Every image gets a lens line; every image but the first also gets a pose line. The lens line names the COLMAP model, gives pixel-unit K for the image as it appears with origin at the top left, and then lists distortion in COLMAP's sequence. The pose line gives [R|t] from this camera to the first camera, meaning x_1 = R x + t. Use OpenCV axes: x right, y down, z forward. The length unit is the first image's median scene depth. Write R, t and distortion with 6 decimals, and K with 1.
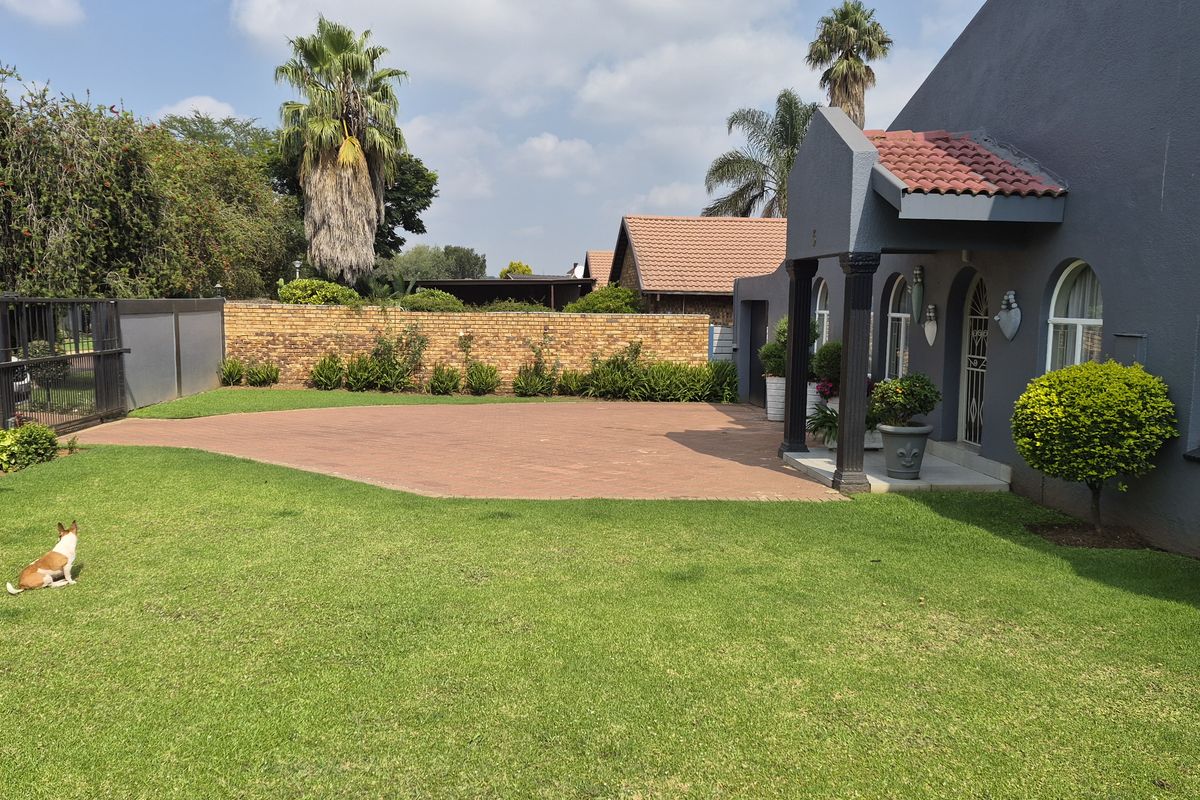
lens RADIAL K [[852.4, 0, 600.0], [0, 852.4, 400.0], [0, 0, 1]] dist [0.023273, -0.002392]
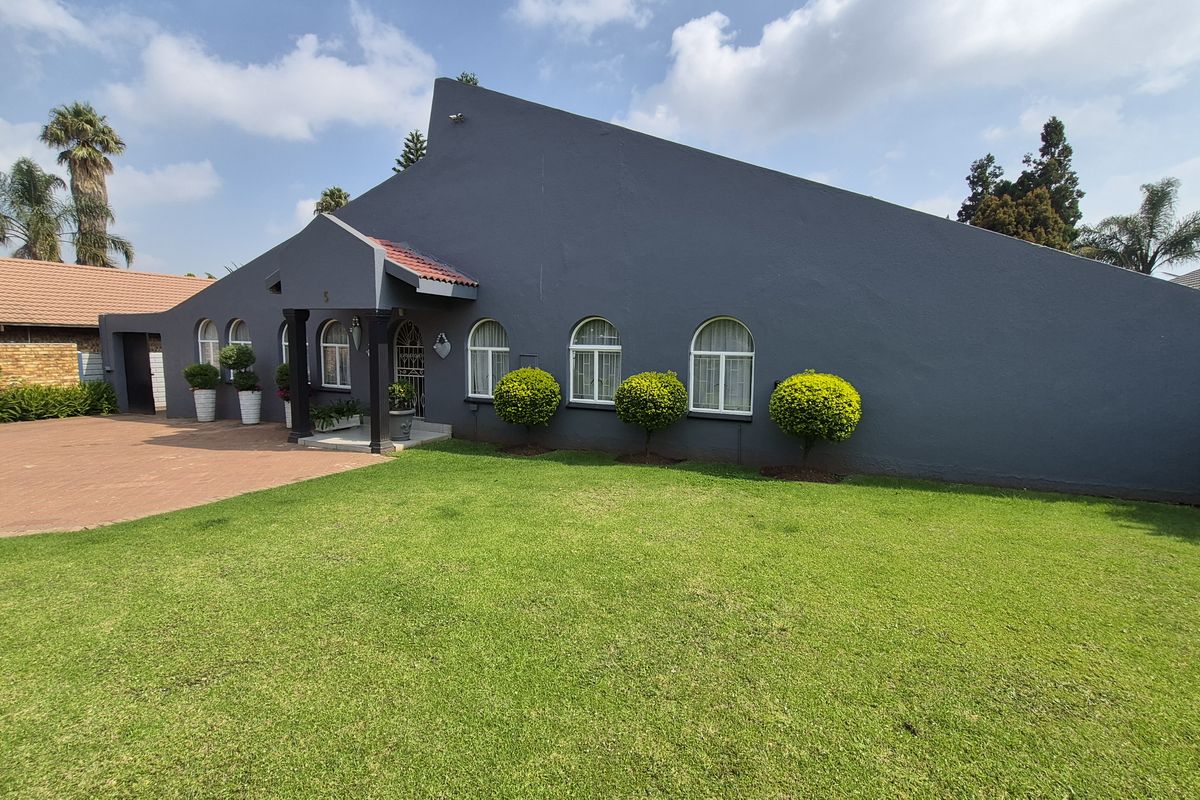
lens RADIAL K [[487.3, 0, 599.2], [0, 487.3, 381.0], [0, 0, 1]] dist [0.001251, 0.000062]
pose [[0.590366, -0.070876, 0.804018, -0.271044], [0.086755, 0.995938, 0.024093, -0.024222], [-0.802460, 0.055529, 0.594117, 0.126324]]
